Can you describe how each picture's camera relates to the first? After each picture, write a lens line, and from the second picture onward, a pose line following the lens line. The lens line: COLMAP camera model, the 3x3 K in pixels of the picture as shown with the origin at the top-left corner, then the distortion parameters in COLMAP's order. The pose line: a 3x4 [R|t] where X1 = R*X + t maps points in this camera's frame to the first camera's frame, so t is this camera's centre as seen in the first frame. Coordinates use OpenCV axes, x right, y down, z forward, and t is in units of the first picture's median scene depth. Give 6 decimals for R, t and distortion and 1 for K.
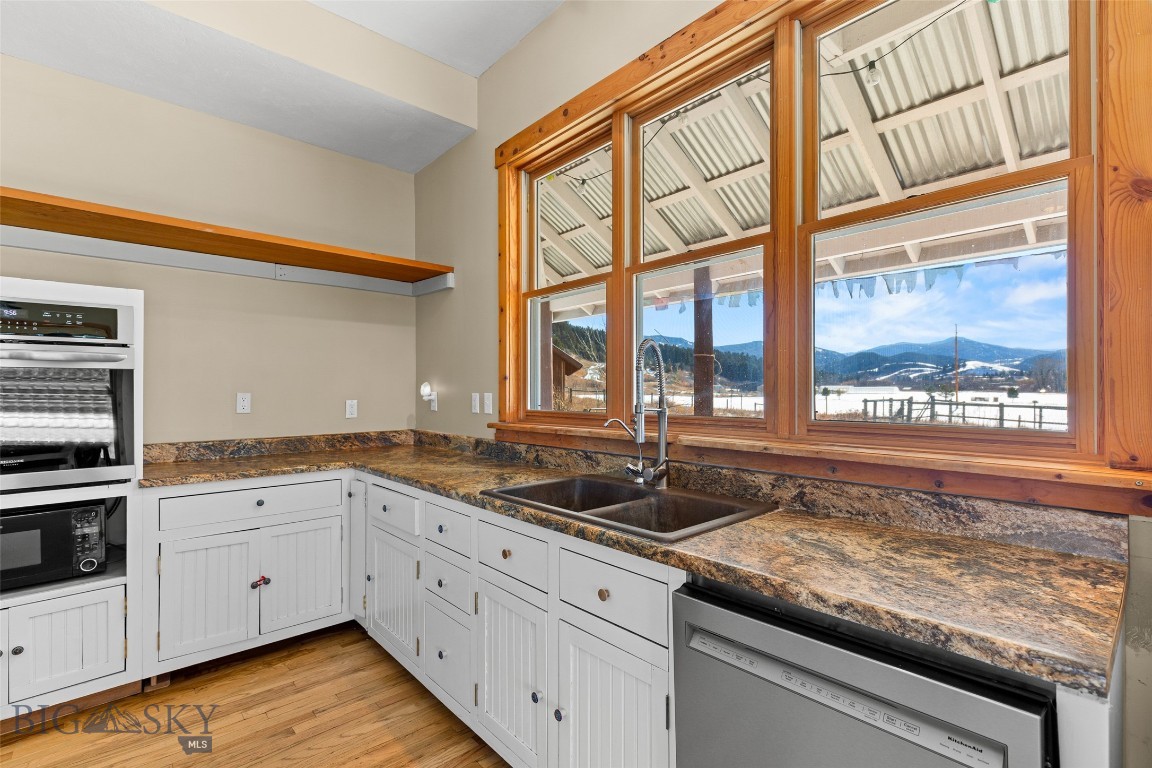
lens RADIAL K [[520.8, 0, 576.4], [0, 520.8, 390.2], [0, 0, 1]] dist [0.002356, 0.000051]
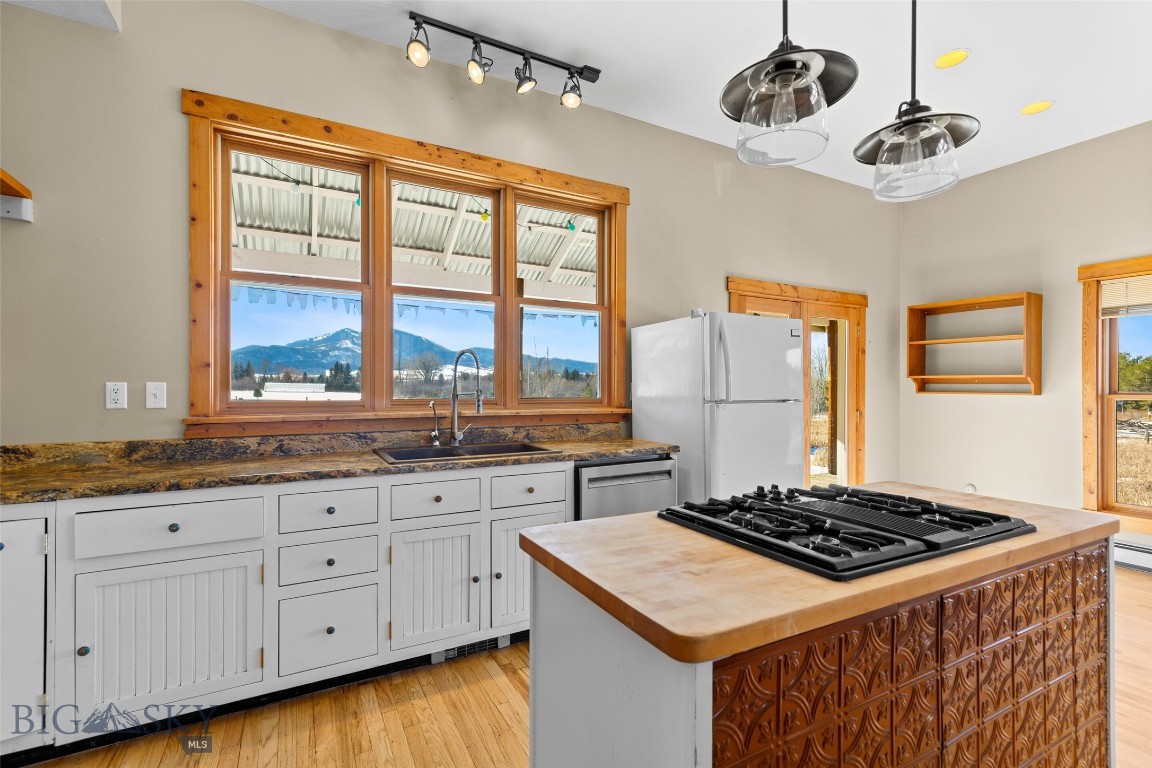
lens RADIAL K [[520.8, 0, 576.4], [0, 520.8, 390.2], [0, 0, 1]] dist [0.002356, 0.000051]
pose [[0.227767, 0.000345, 0.973716, -1.090912], [-0.004421, 0.999990, 0.000680, 0.019194], [-0.973706, -0.004460, 0.227766, 0.260081]]
